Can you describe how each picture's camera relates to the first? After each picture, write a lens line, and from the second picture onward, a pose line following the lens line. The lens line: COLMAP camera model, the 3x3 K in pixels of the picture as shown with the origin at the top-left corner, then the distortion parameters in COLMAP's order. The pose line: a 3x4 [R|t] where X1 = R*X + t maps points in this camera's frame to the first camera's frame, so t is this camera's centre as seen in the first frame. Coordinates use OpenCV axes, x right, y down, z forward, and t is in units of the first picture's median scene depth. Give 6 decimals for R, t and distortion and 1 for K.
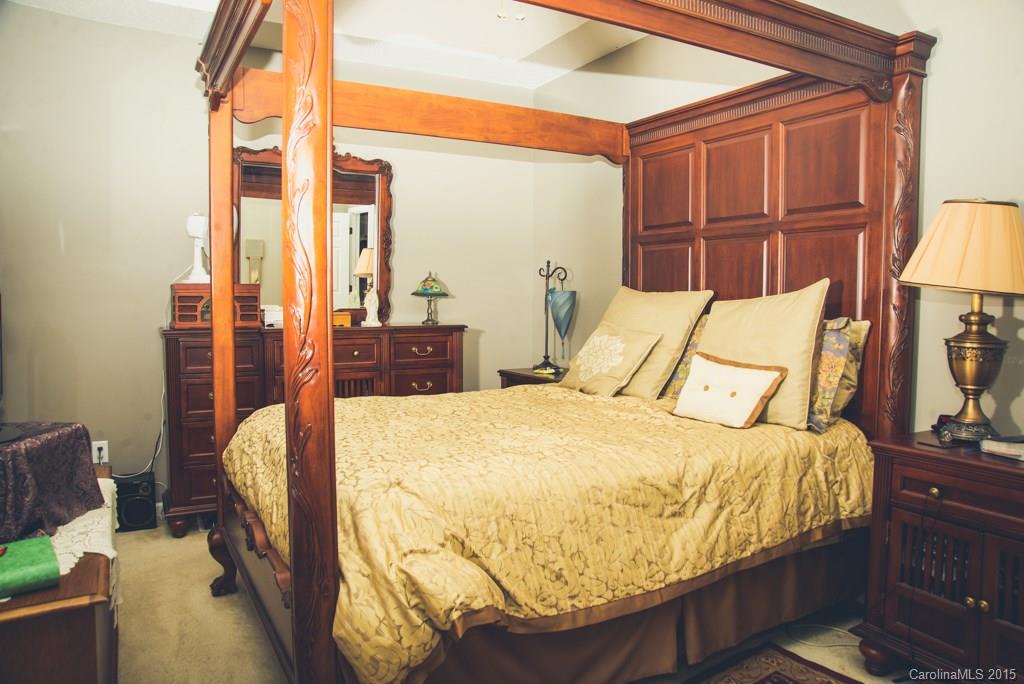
lens RADIAL K [[712.7, 0, 526.1], [0, 712.7, 339.4], [0, 0, 1]] dist [-0.001636, -0.000207]
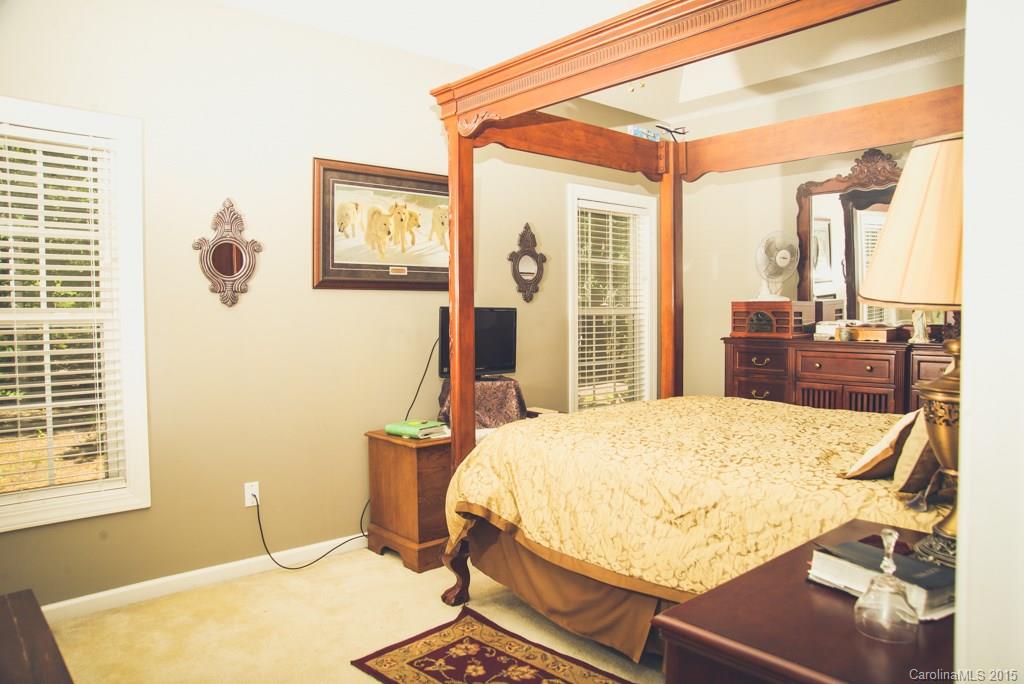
lens RADIAL K [[712.7, 0, 526.1], [0, 712.7, 339.4], [0, 0, 1]] dist [-0.001636, -0.000207]
pose [[0.220447, 0.037721, -0.974669, 1.162917], [-0.059604, 0.997905, 0.025140, -0.031145], [0.973576, 0.052553, 0.222234, 0.563130]]
